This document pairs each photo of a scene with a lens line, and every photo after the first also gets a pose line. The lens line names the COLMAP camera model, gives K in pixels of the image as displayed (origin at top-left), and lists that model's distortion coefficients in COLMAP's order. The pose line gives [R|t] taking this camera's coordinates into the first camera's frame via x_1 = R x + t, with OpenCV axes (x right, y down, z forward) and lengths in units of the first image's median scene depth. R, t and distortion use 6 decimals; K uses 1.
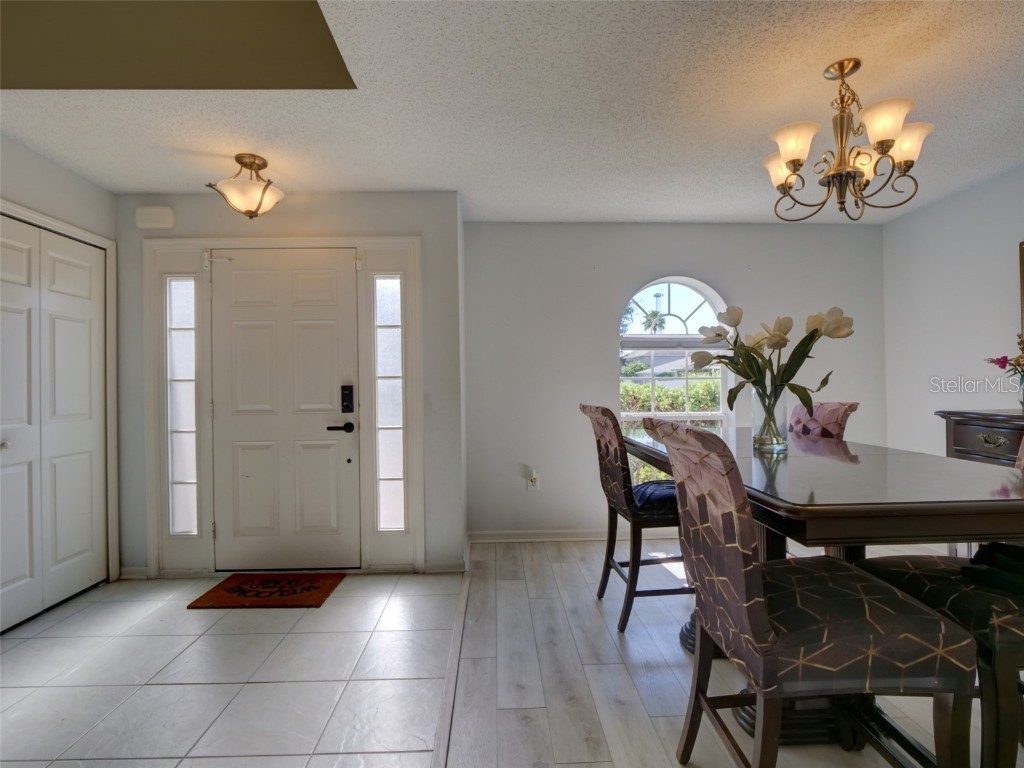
lens RADIAL K [[499.2, 0, 512.0], [0, 499.2, 384.0], [0, 0, 1]] dist [-0.012078, -0.000706]
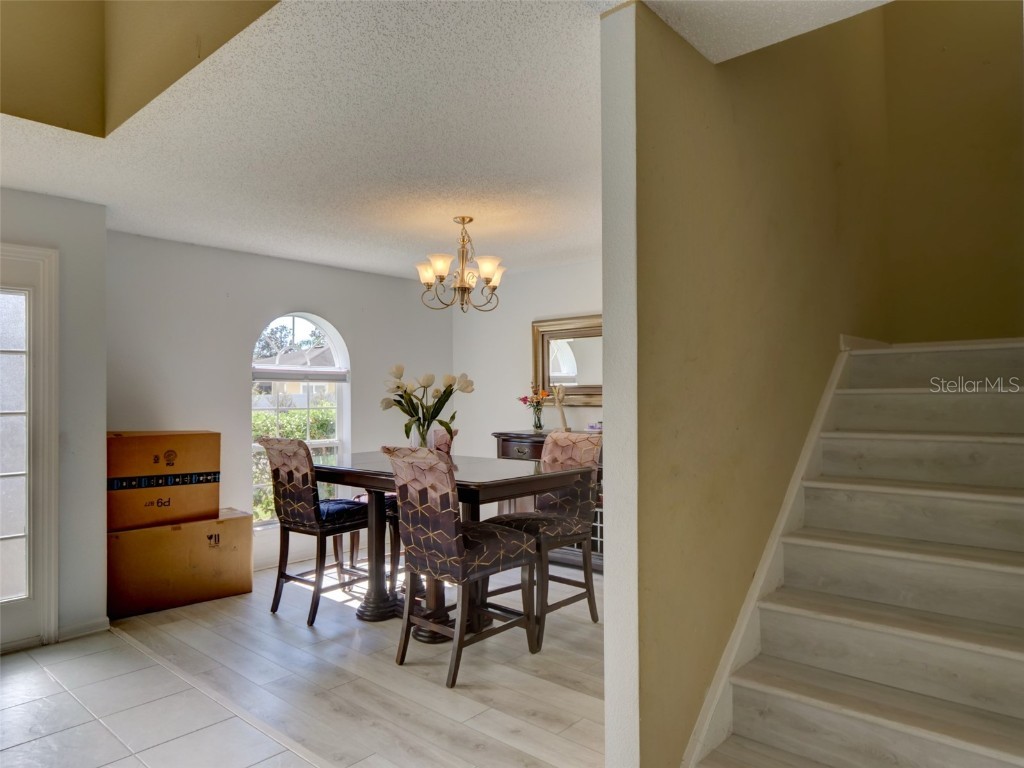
lens RADIAL K [[666.4, 0, 512.0], [0, 666.4, 384.0], [0, 0, 1]] dist [-0.001848, -0.000410]
pose [[0.691057, 0.018568, 0.722562, -0.610185], [-0.001461, 0.999704, -0.024292, -0.048202], [-0.722799, 0.015732, 0.690879, -0.468285]]
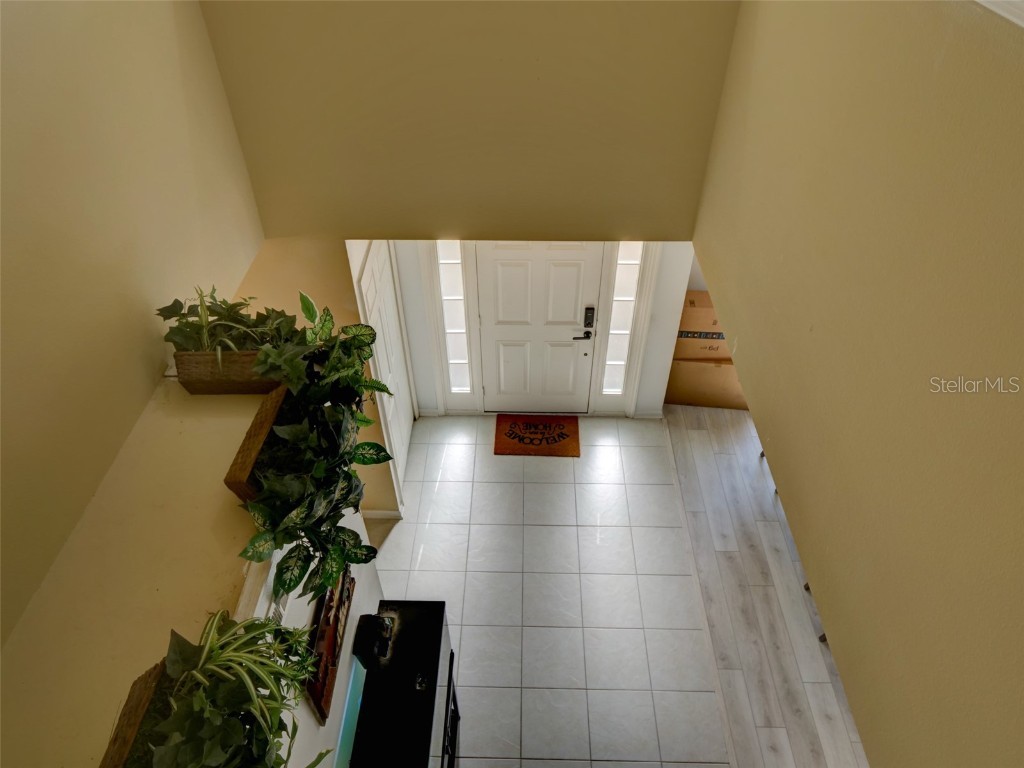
lens RADIAL K [[666.4, 0, 512.0], [0, 666.4, 384.0], [0, 0, 1]] dist [-0.001848, -0.000410]
pose [[0.998631, 0.040815, -0.032719, -0.592871], [-0.006460, 0.716910, 0.697135, -1.280056], [0.051910, -0.695970, 0.716193, -0.377791]]
